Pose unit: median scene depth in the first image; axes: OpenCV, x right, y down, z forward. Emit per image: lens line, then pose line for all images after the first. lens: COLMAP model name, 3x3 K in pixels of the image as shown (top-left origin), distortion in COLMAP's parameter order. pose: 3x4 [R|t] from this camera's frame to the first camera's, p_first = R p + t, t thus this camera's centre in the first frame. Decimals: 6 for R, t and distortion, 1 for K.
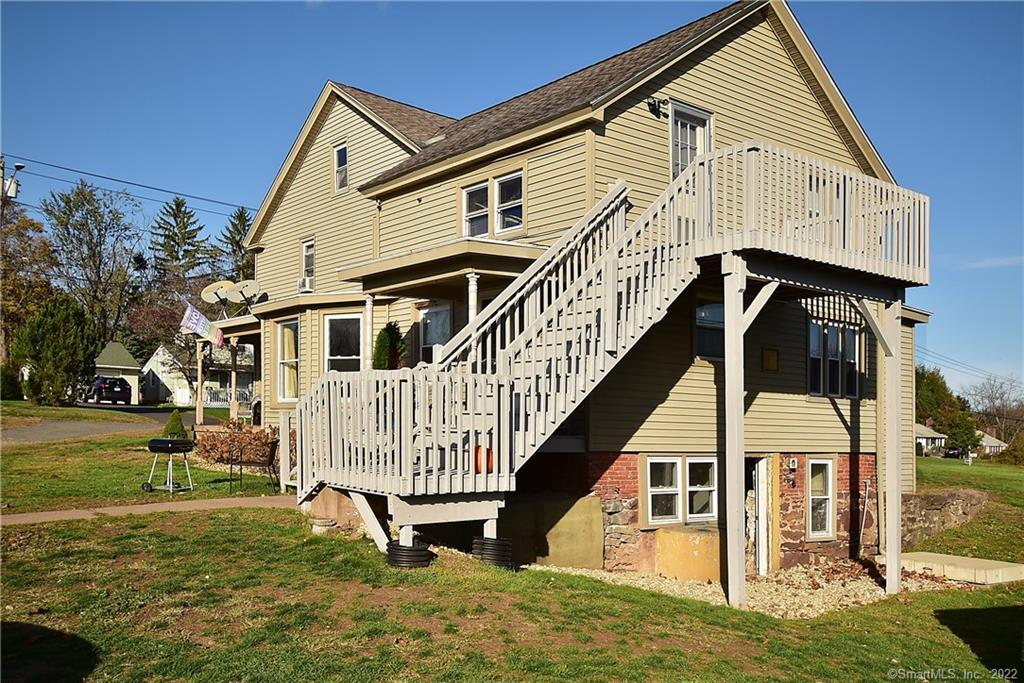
lens RADIAL K [[961.6, 0, 512.0], [0, 961.6, 341.5], [0, 0, 1]] dist [-0.002984, -0.010098]
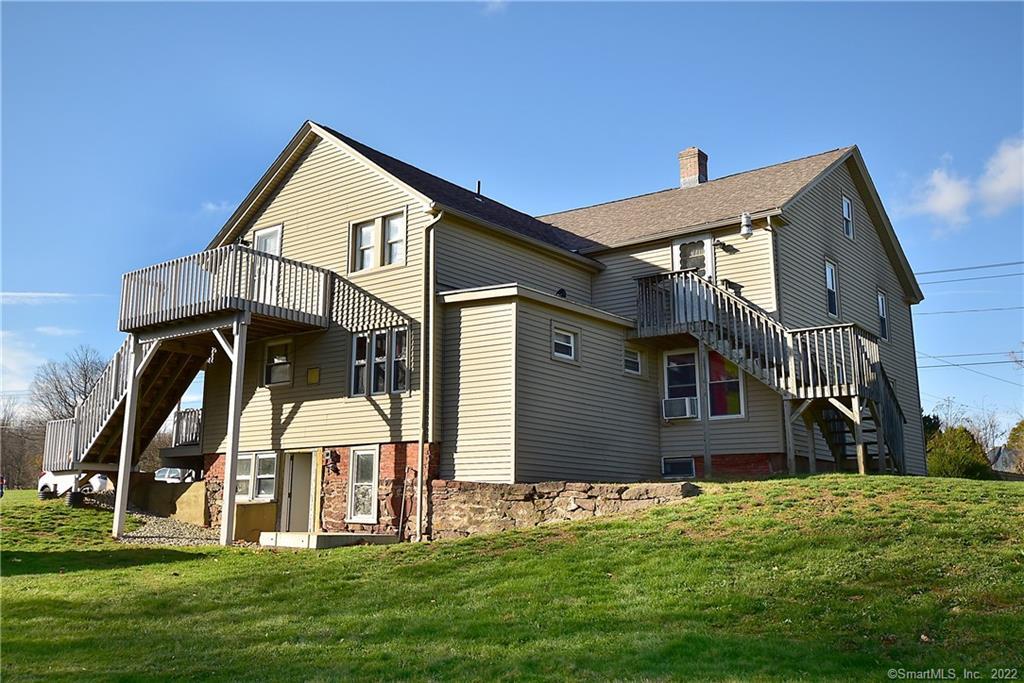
lens RADIAL K [[961.6, 0, 512.0], [0, 961.6, 341.5], [0, 0, 1]] dist [-0.002984, -0.010098]
pose [[0.221000, -0.190955, -0.956397, 1.458991], [0.092843, 0.980310, -0.174275, 0.208465], [0.970845, -0.050280, 0.234377, 0.903046]]
